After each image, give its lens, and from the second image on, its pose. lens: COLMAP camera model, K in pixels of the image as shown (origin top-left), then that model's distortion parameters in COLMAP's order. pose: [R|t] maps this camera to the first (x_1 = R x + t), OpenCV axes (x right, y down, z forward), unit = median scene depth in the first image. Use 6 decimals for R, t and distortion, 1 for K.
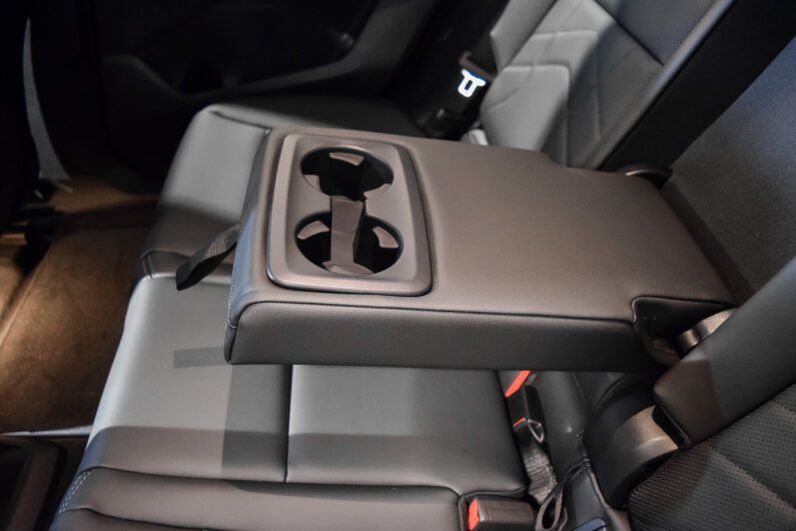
lens RADIAL K [[623.1, 0, 398.0], [0, 623.1, 265.5], [0, 0, 1]] dist [-0.100353, 0.013784]
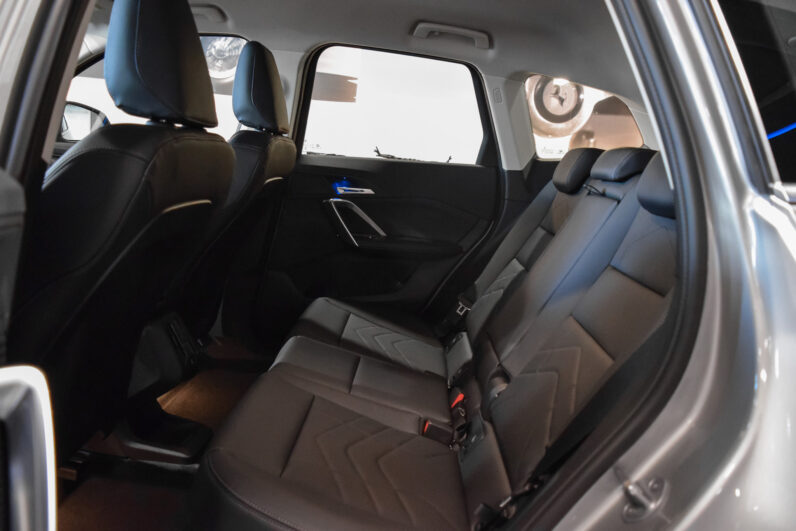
lens RADIAL K [[617.8, 0, 409.6], [0, 617.8, 268.5], [0, 0, 1]] dist [-0.109508, 0.030547]
pose [[0.990608, 0.114410, -0.074872, 0.093965], [-0.136585, 0.853414, -0.503020, 0.608750], [0.006346, 0.508522, 0.861026, -0.712977]]
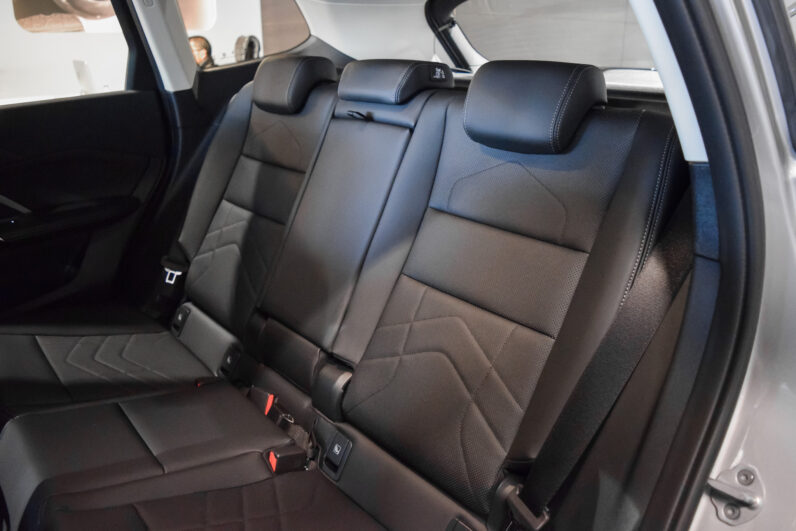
lens RADIAL K [[617.8, 0, 409.6], [0, 617.8, 268.5], [0, 0, 1]] dist [-0.109508, 0.030547]
pose [[0.813286, -0.208913, 0.543066, -0.230969], [0.383679, 0.894213, -0.230595, 0.271309], [-0.437442, 0.395903, 0.807406, -0.479066]]
